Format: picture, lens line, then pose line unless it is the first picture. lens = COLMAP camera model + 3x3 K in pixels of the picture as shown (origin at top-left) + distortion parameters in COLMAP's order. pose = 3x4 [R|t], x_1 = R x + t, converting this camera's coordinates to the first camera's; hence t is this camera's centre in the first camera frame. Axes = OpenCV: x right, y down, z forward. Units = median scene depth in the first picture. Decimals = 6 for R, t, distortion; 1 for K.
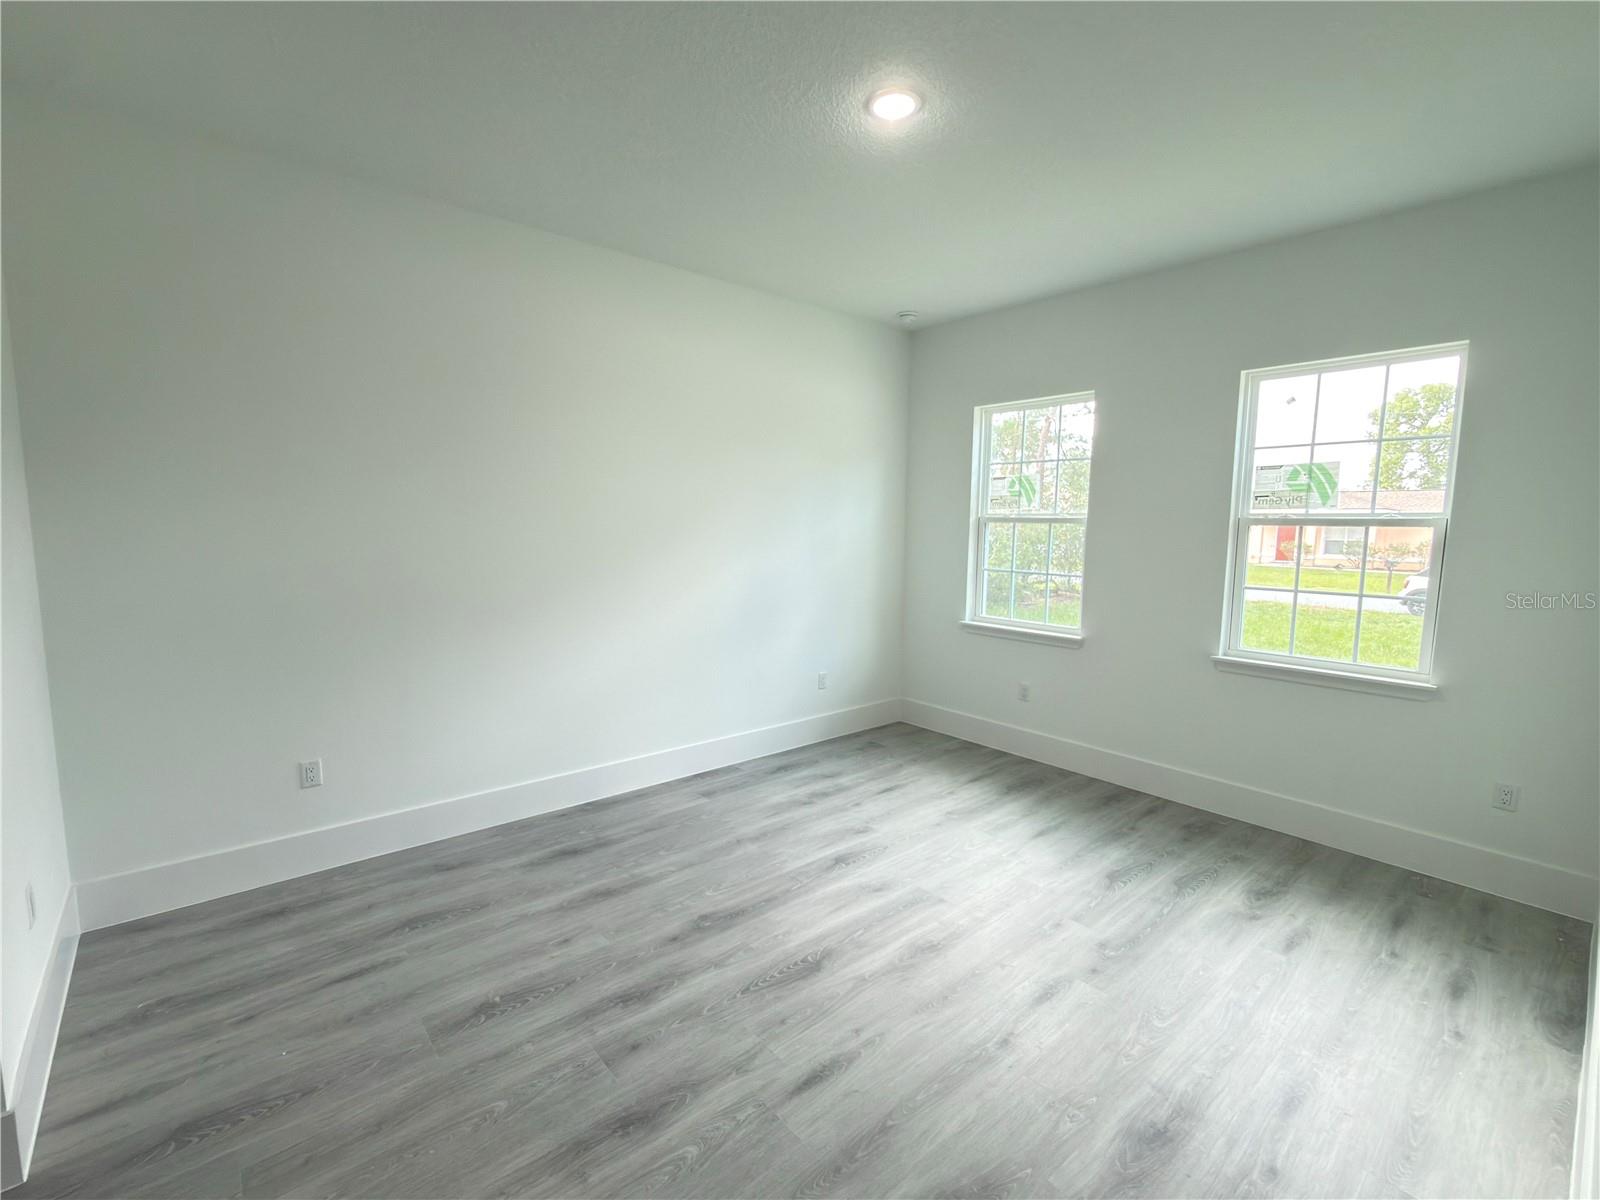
lens RADIAL K [[709.1, 0, 807.4], [0, 709.1, 596.4], [0, 0, 1]] dist [0.001139, -0.000260]
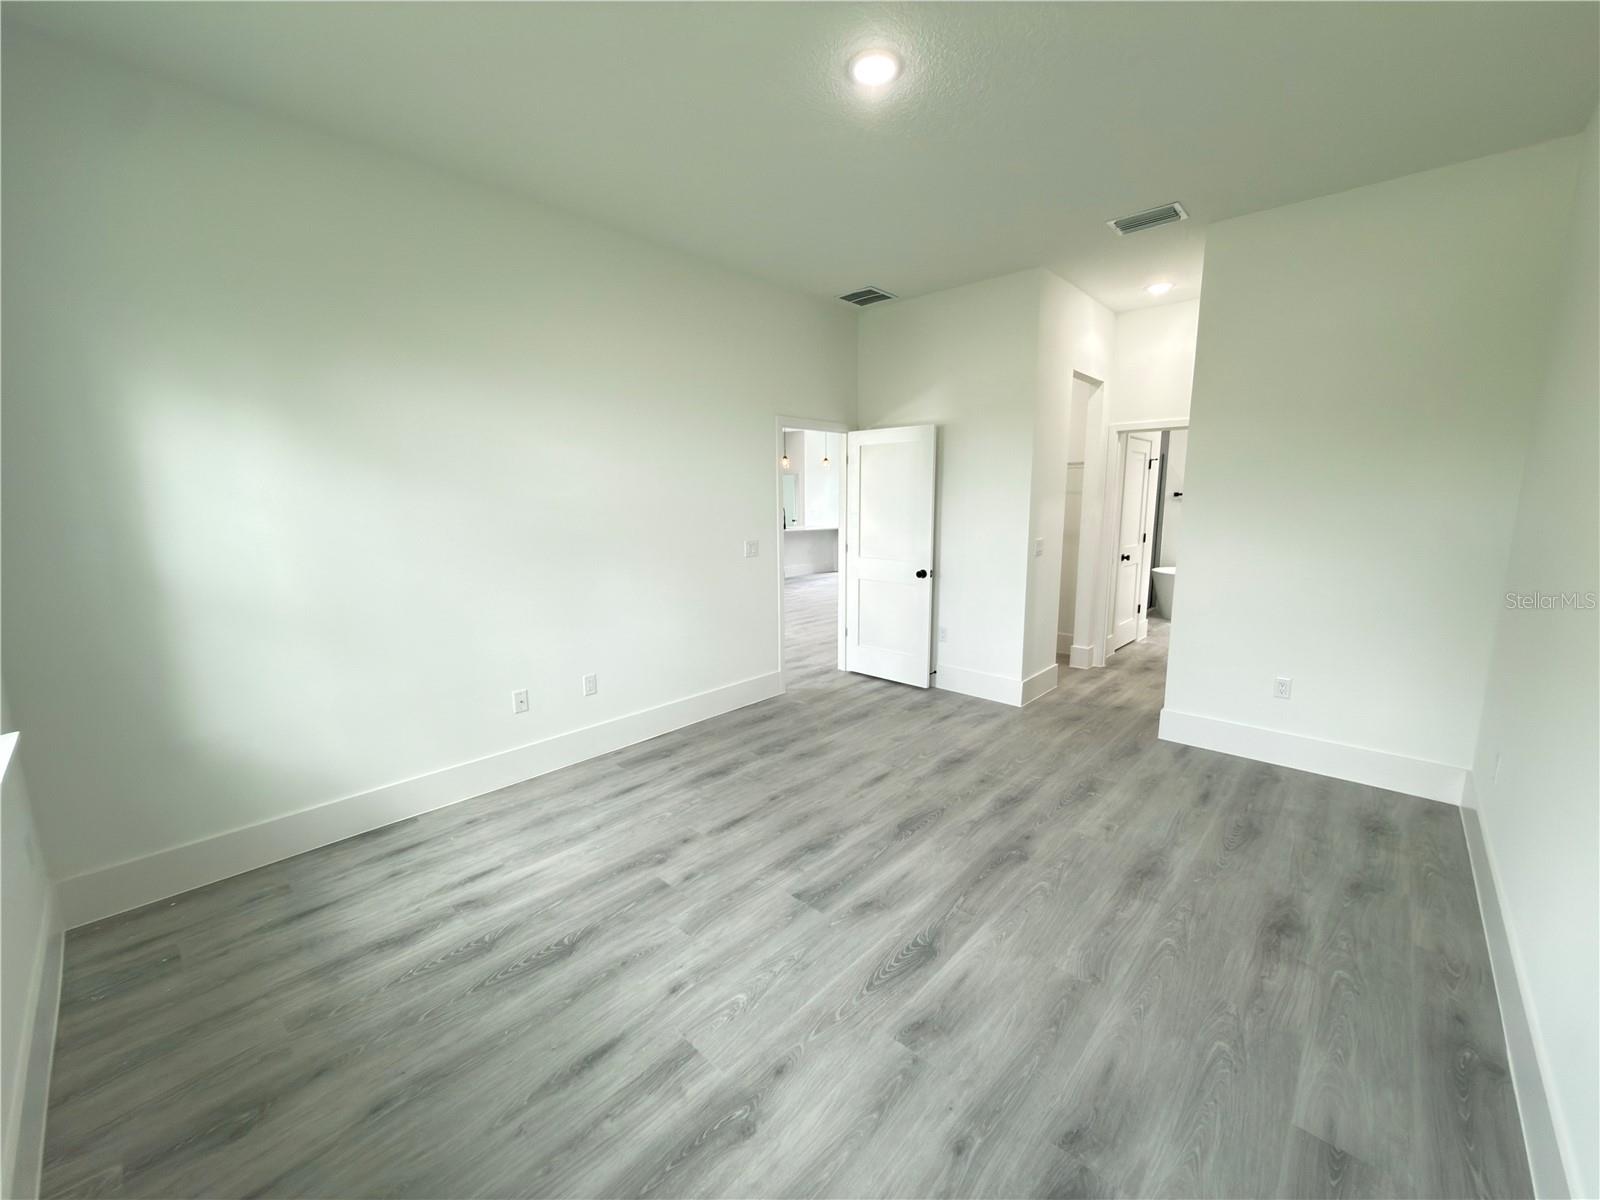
lens RADIAL K [[635.0, 0, 796.8], [0, 635.0, 596.5], [0, 0, 1]] dist [0.000712, -0.000070]
pose [[-0.995106, 0.007246, -0.098547, 0.260687], [-0.018719, 0.965424, 0.260012, -0.154802], [0.097024, 0.260584, -0.960564, 1.642104]]
